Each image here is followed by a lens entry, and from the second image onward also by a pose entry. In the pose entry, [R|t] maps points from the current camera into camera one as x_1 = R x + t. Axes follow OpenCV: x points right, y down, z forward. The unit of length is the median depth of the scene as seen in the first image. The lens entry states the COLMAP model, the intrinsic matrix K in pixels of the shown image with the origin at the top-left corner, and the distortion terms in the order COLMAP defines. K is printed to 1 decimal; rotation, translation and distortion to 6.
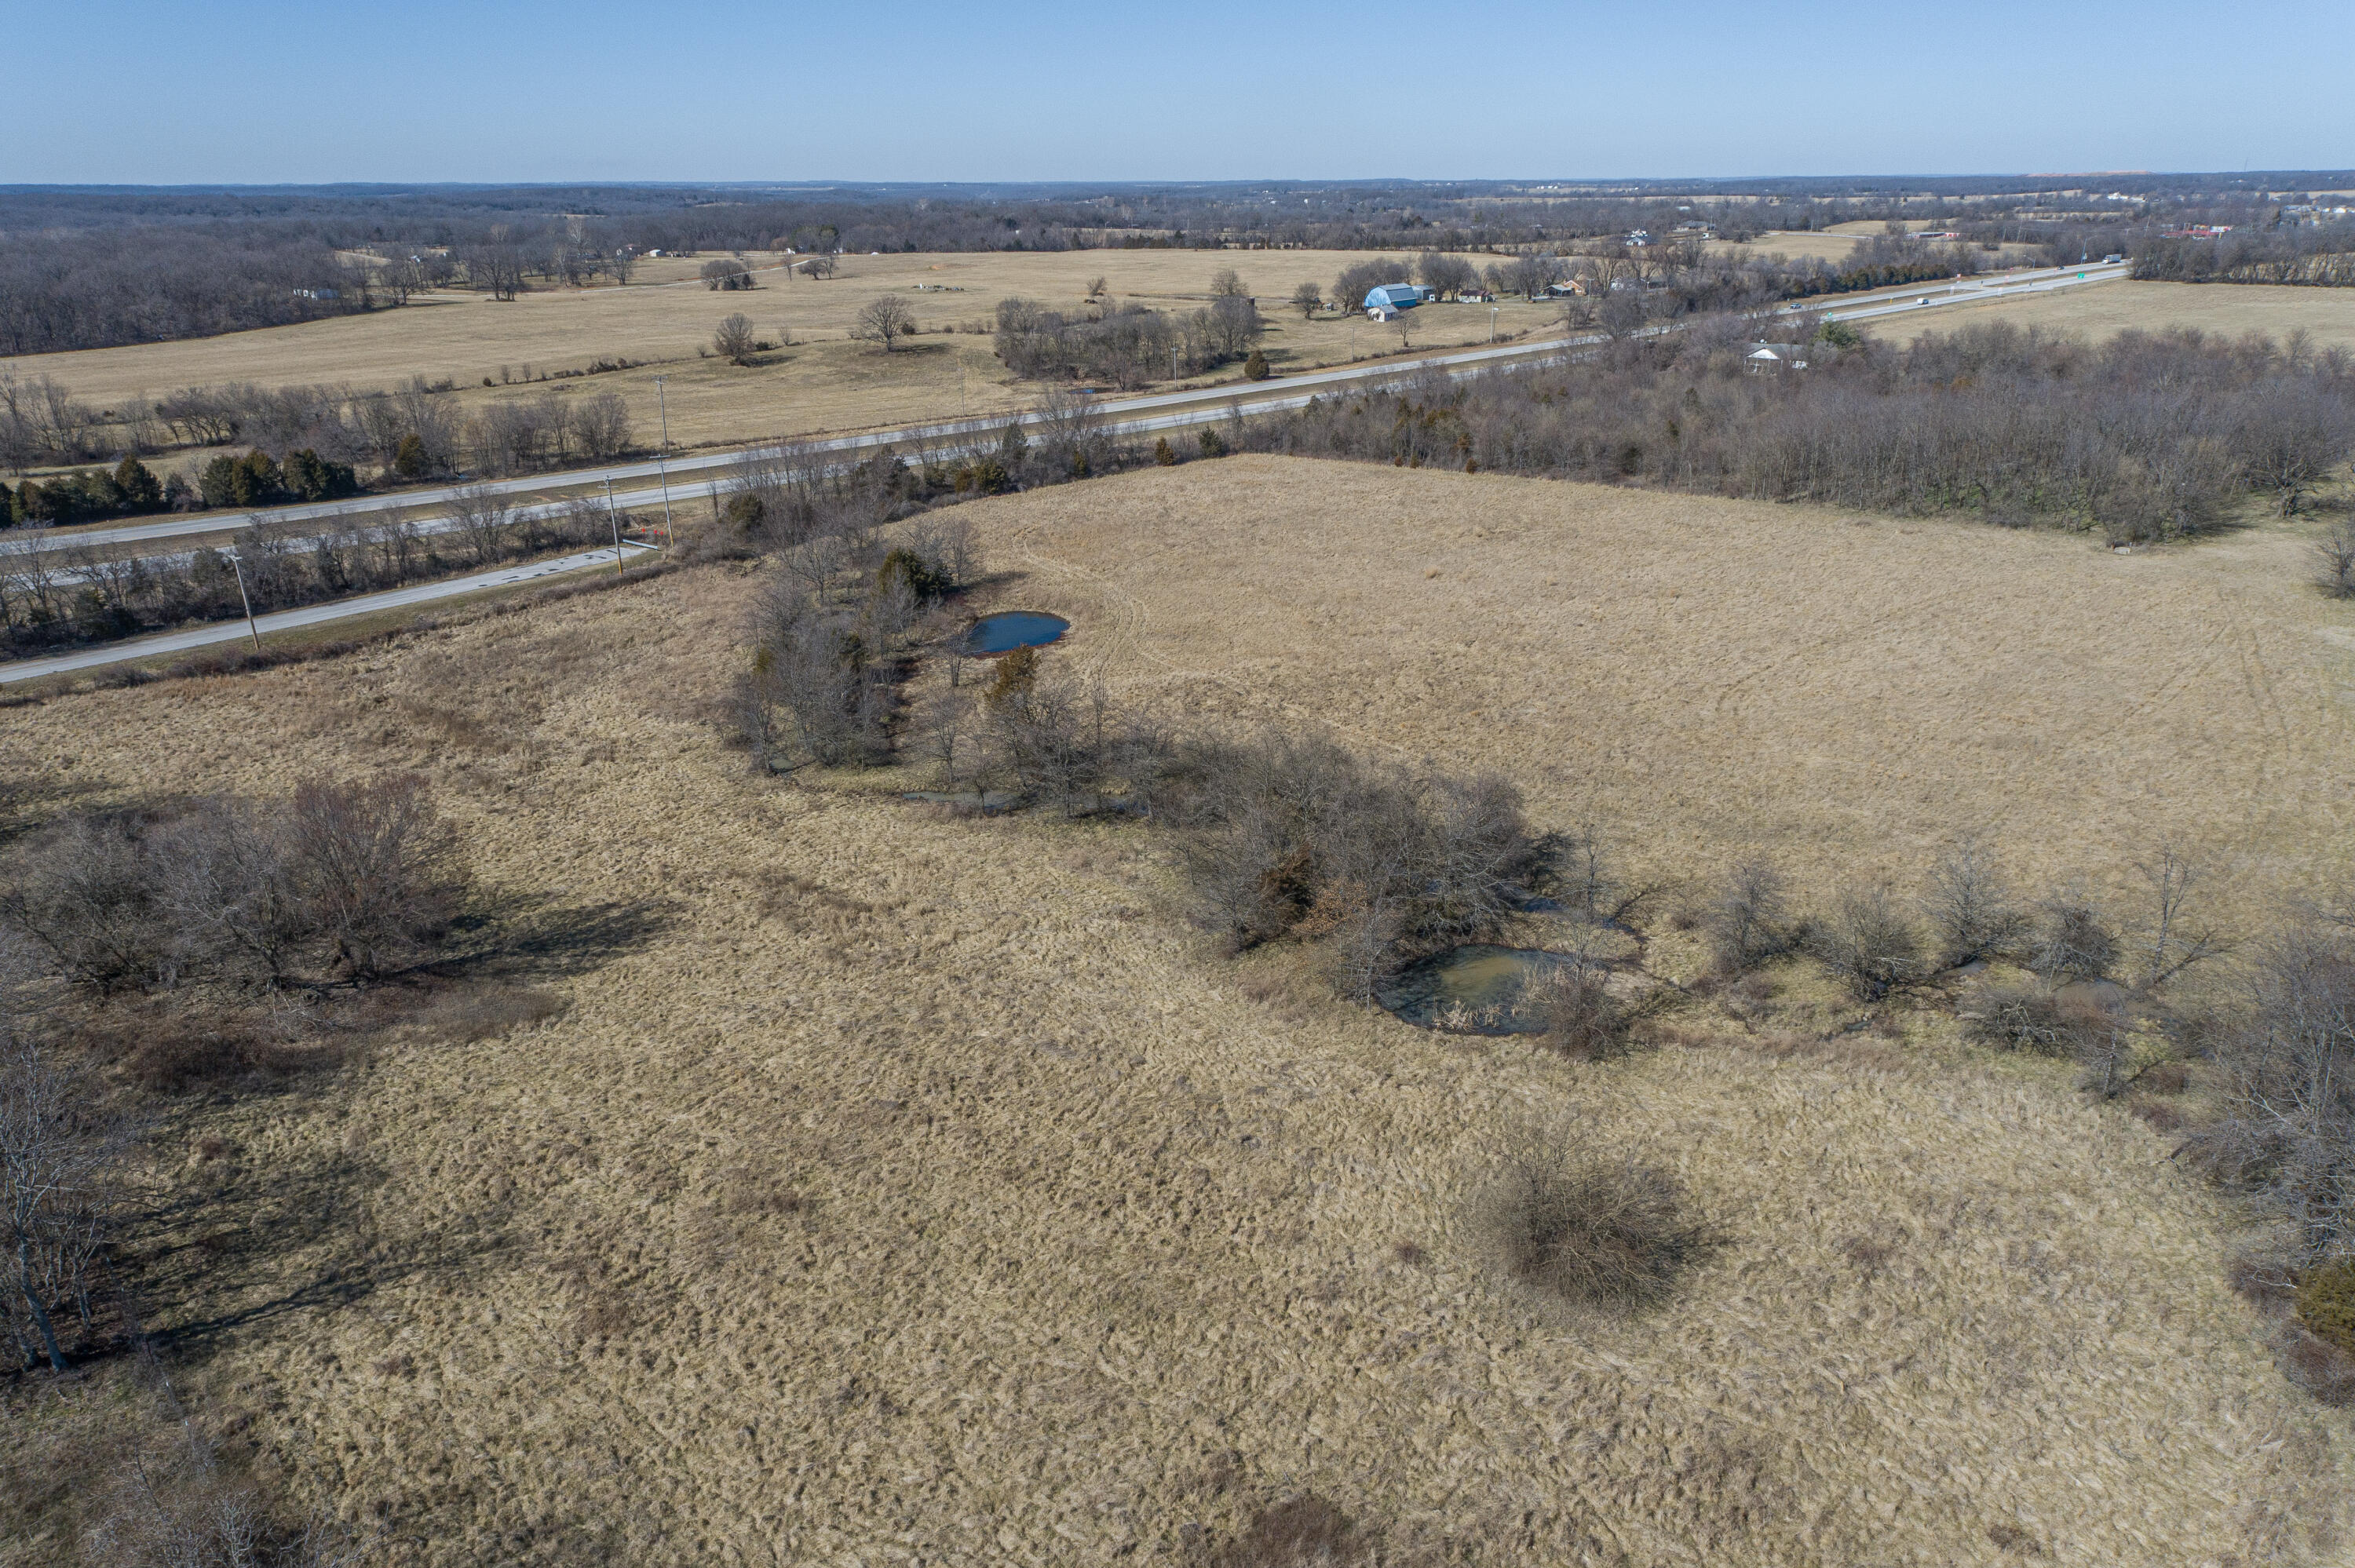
lens RADIAL K [[1584.5, 0, 1183.9], [0, 1584.5, 776.1], [0, 0, 1]] dist [0.000497, 0.010235]
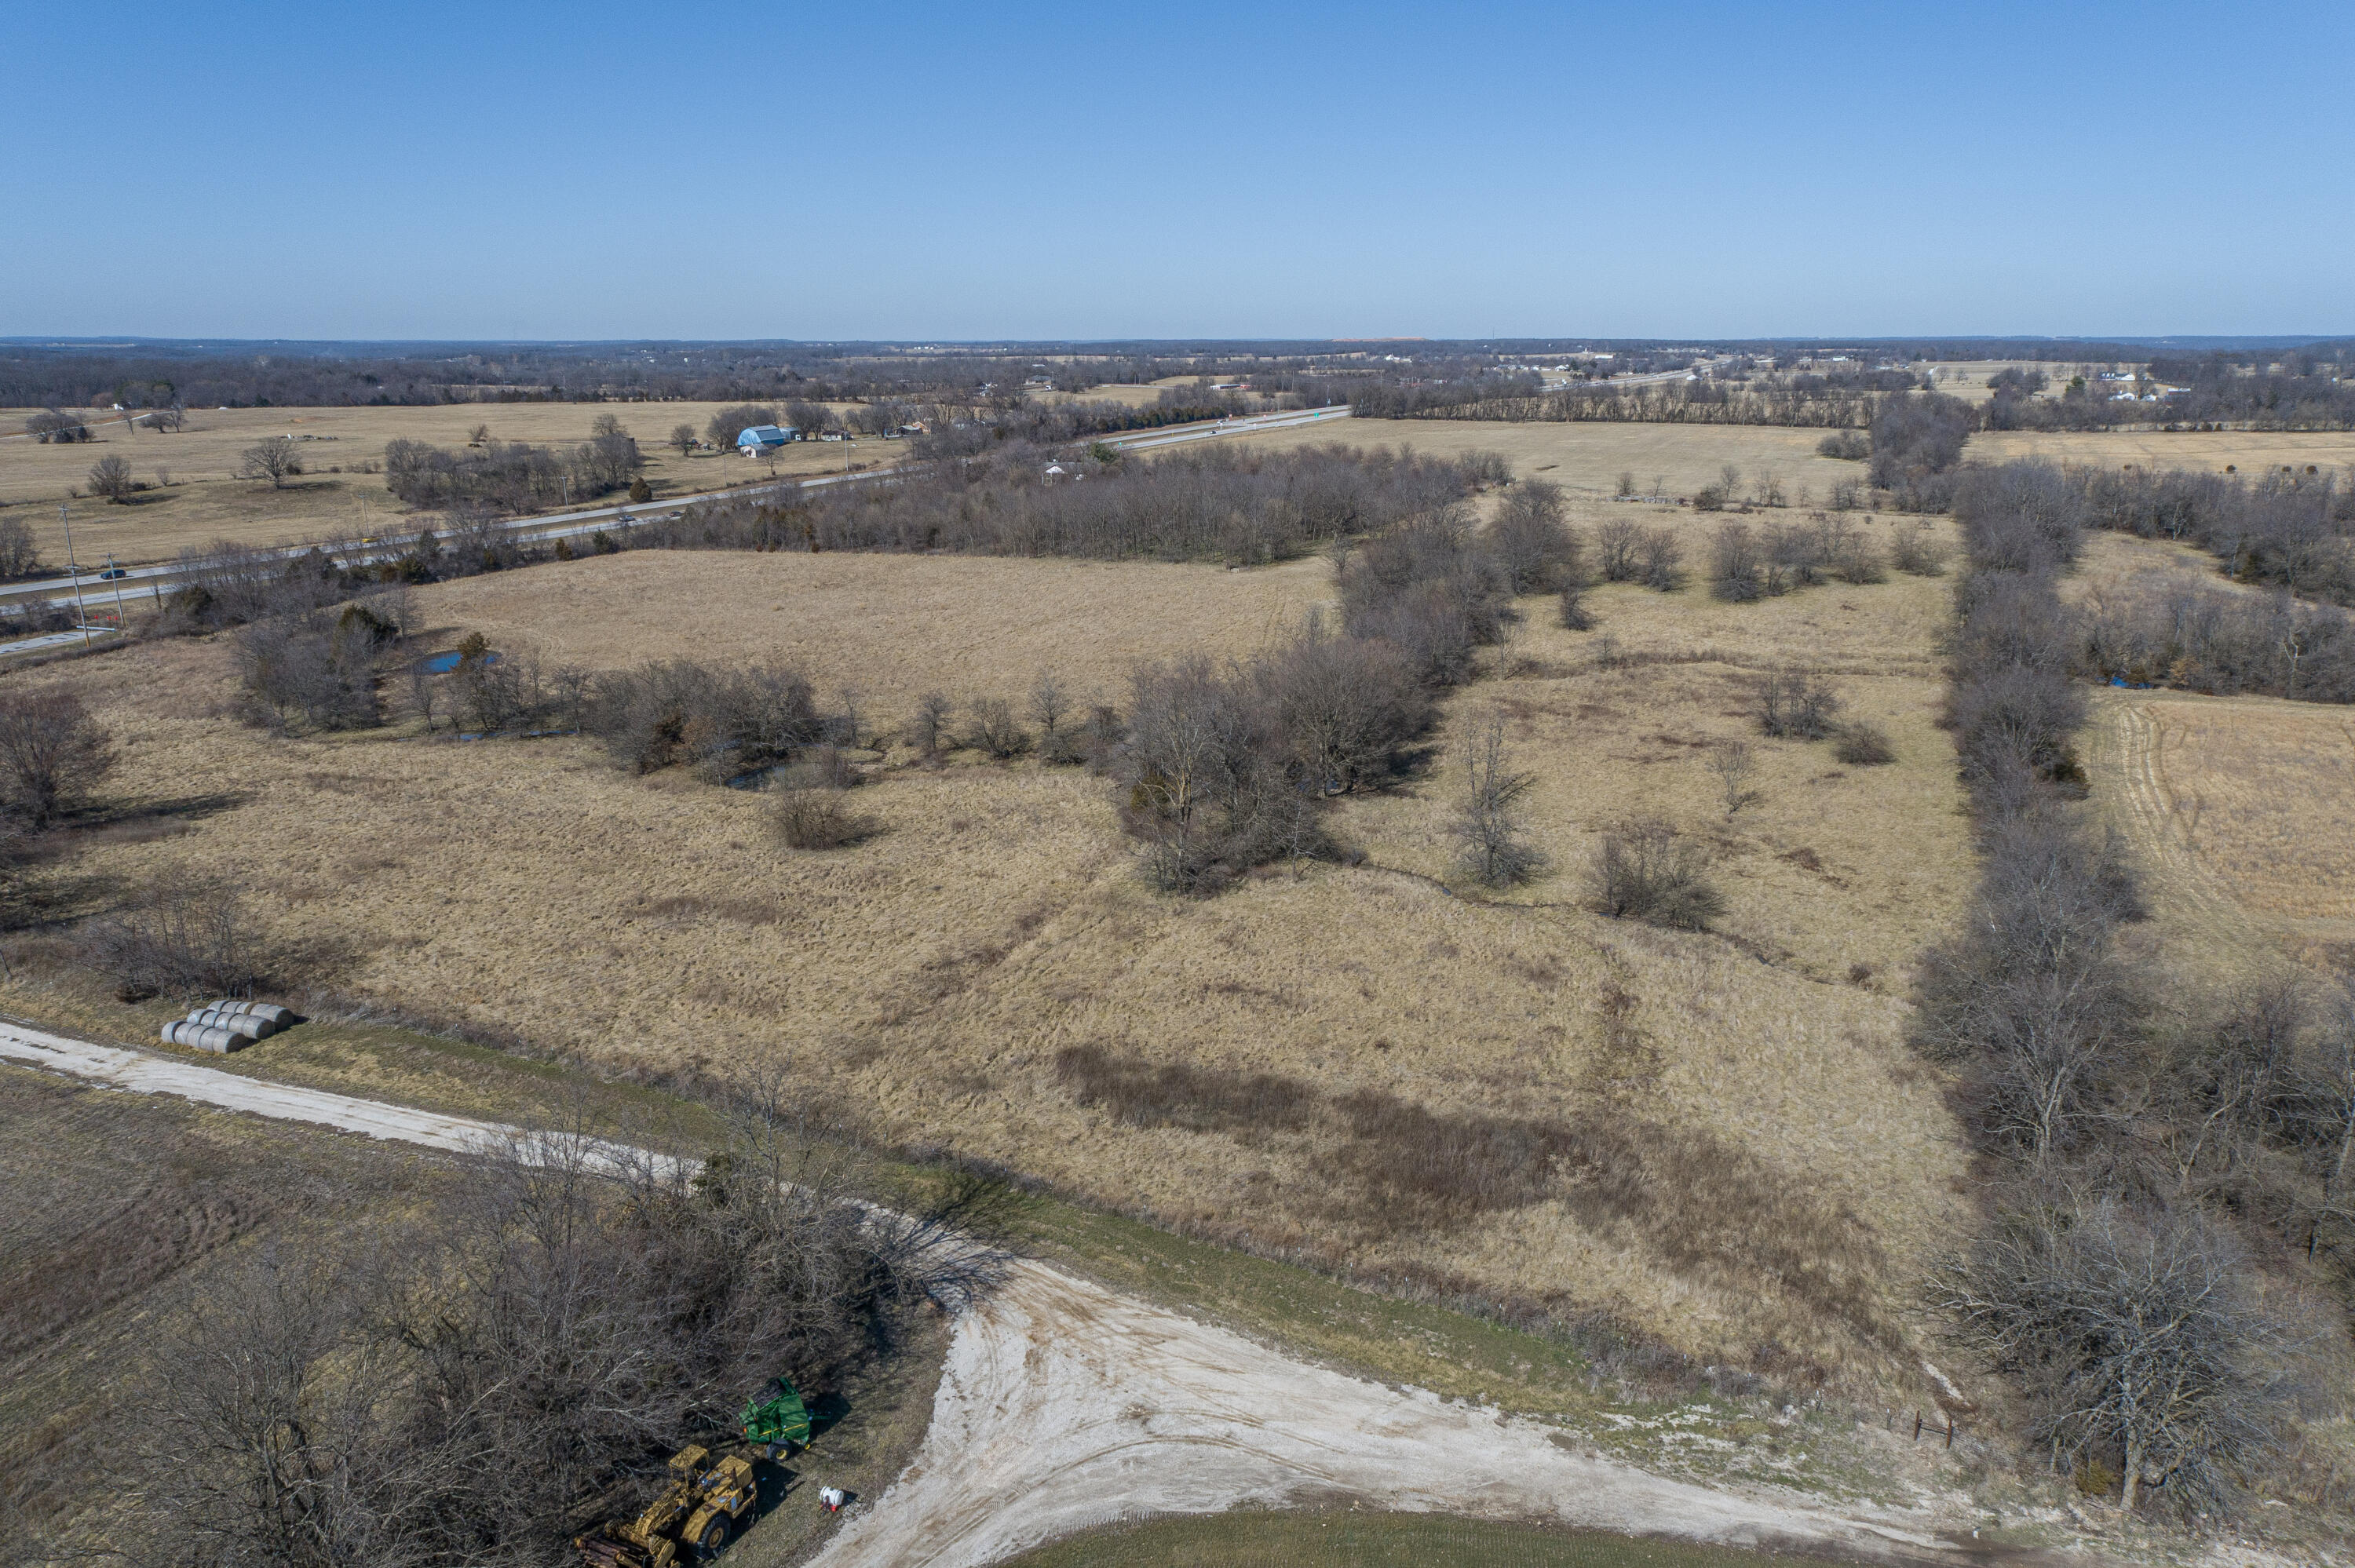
lens RADIAL K [[1584.5, 0, 1181.8], [0, 1584.5, 778.5], [0, 0, 1]] dist [0.000497, 0.010235]
pose [[0.934353, -0.090212, 0.344741, -0.004477], [0.121023, 0.990257, -0.068877, 0.126905], [-0.335169, 0.106077, 0.936167, -0.324318]]
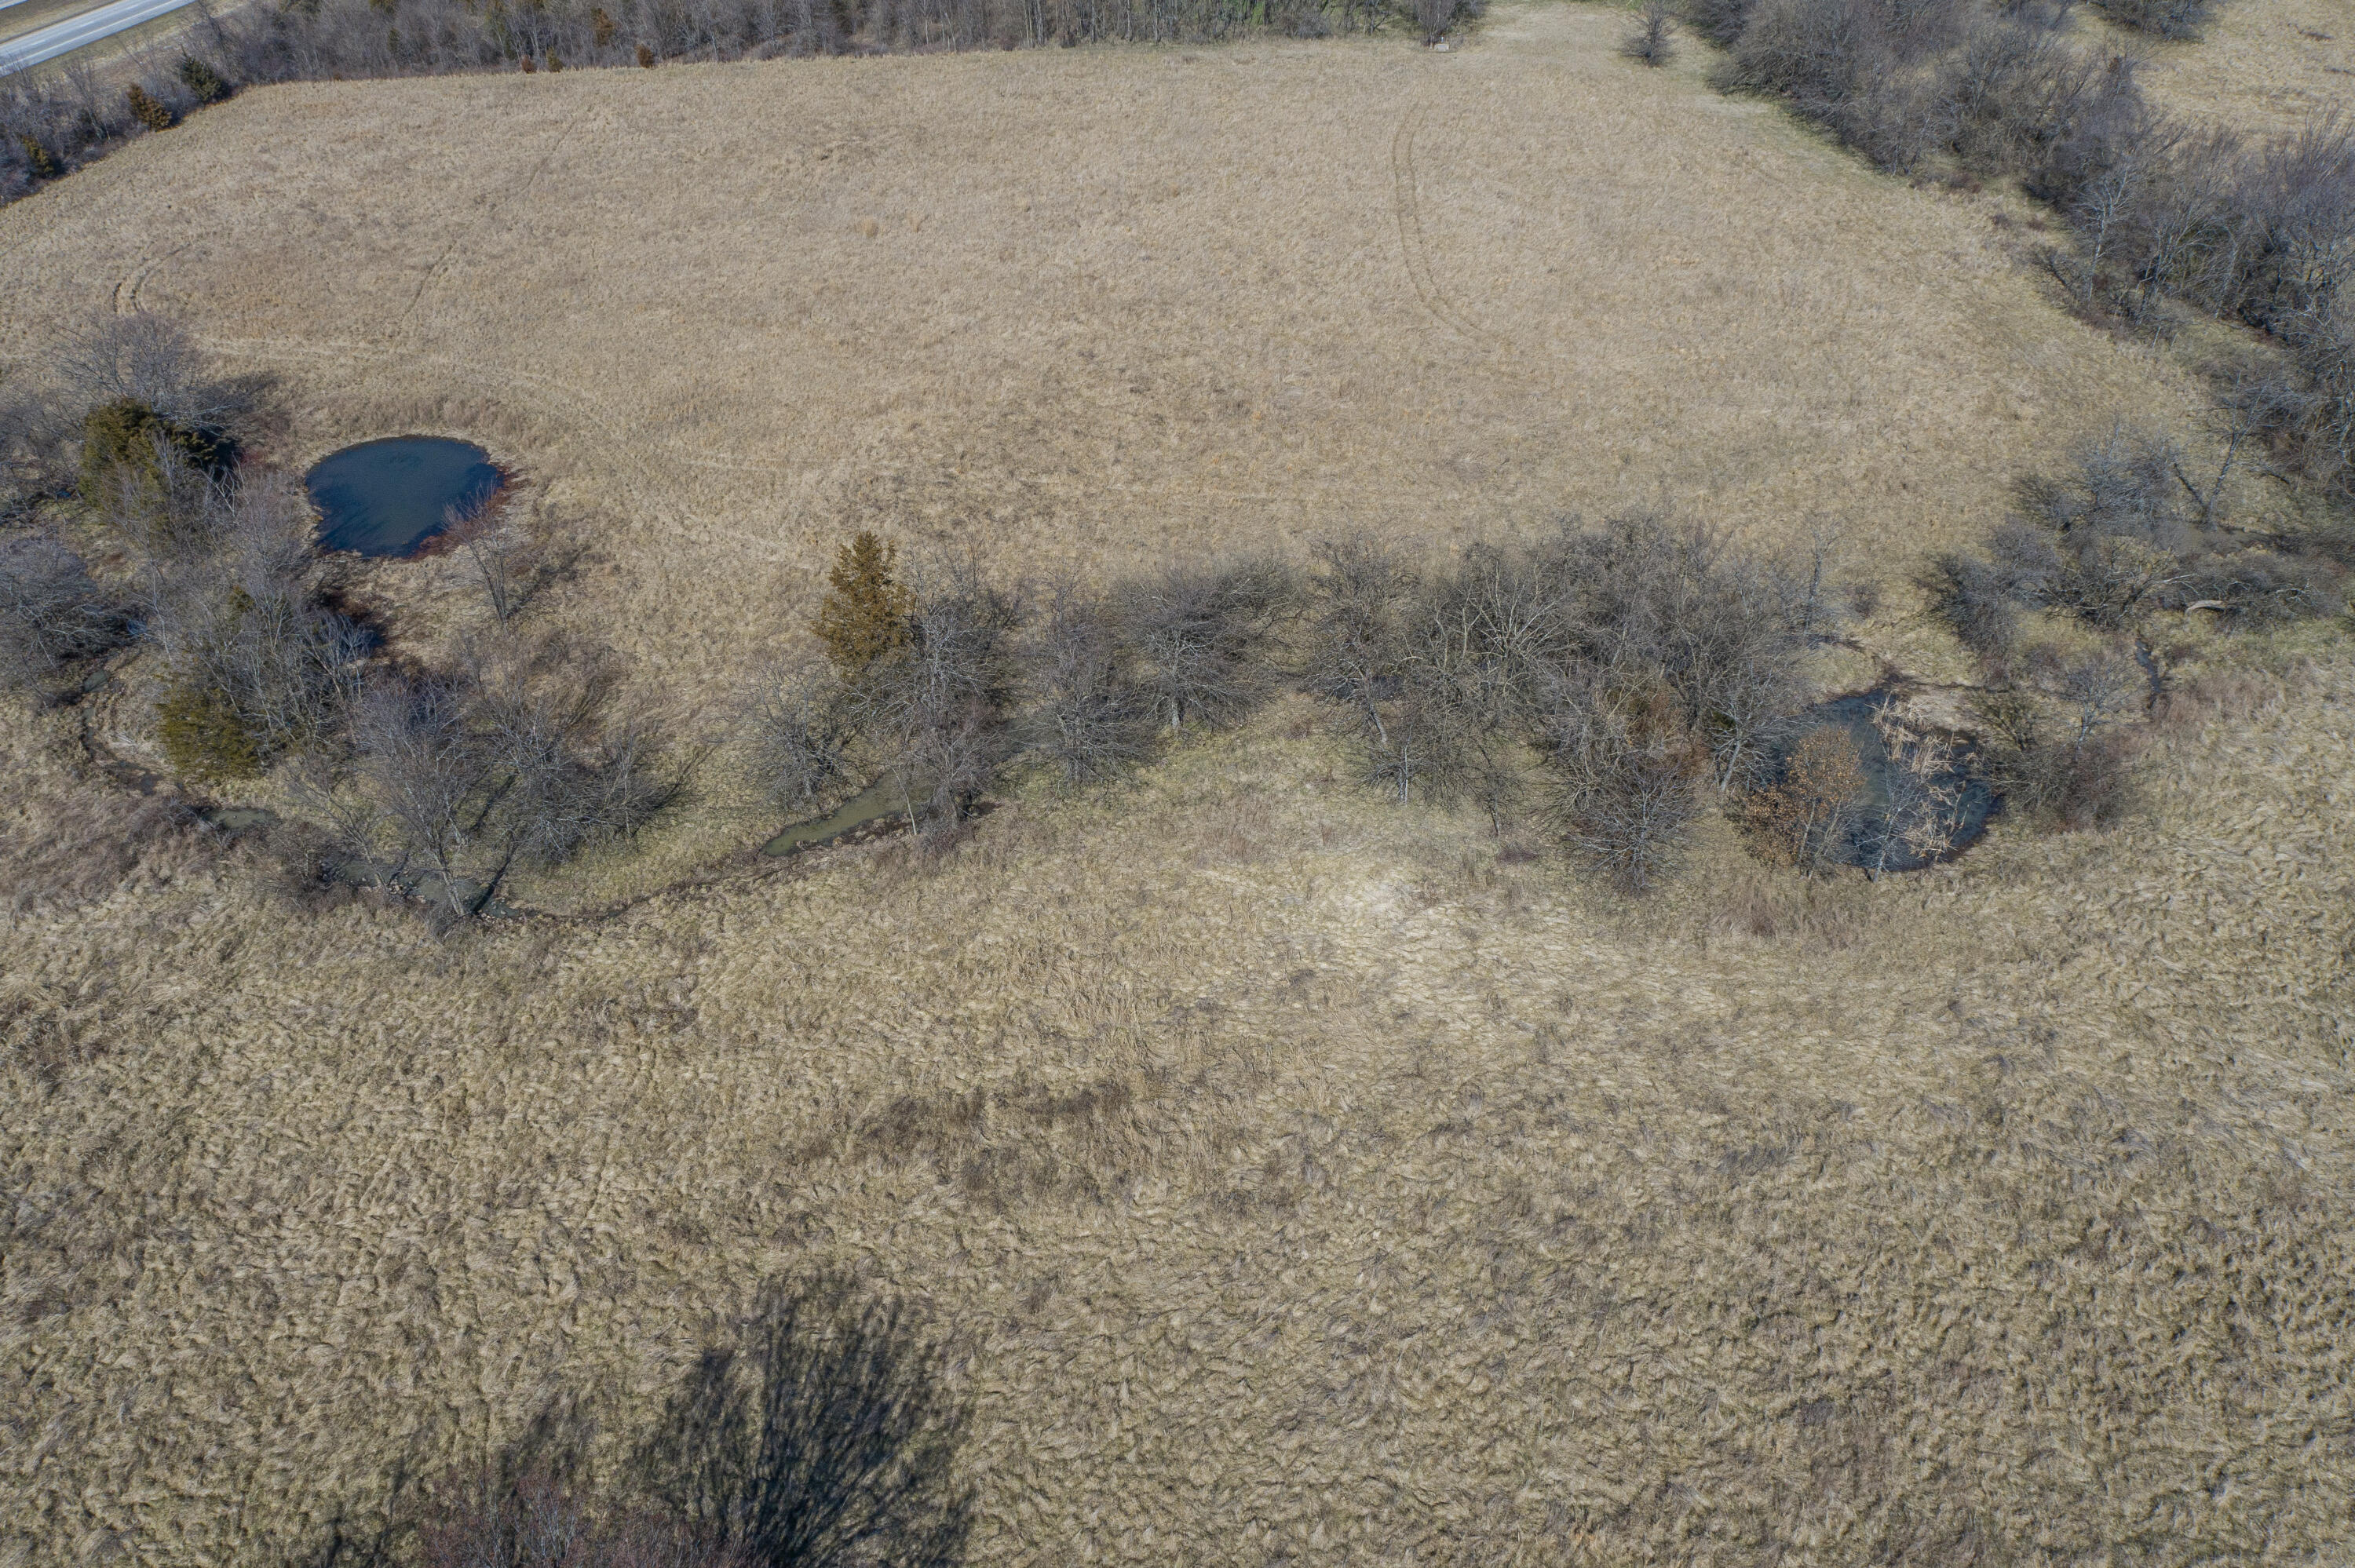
lens RADIAL K [[1584.5, 0, 1182.5], [0, 1584.5, 781.9], [0, 0, 1]] dist [0.000497, 0.010235]
pose [[0.715832, -0.416510, 0.560450, -0.205924], [0.247426, 0.901844, 0.354200, -0.095765], [-0.652966, -0.114878, 0.748624, 0.257628]]
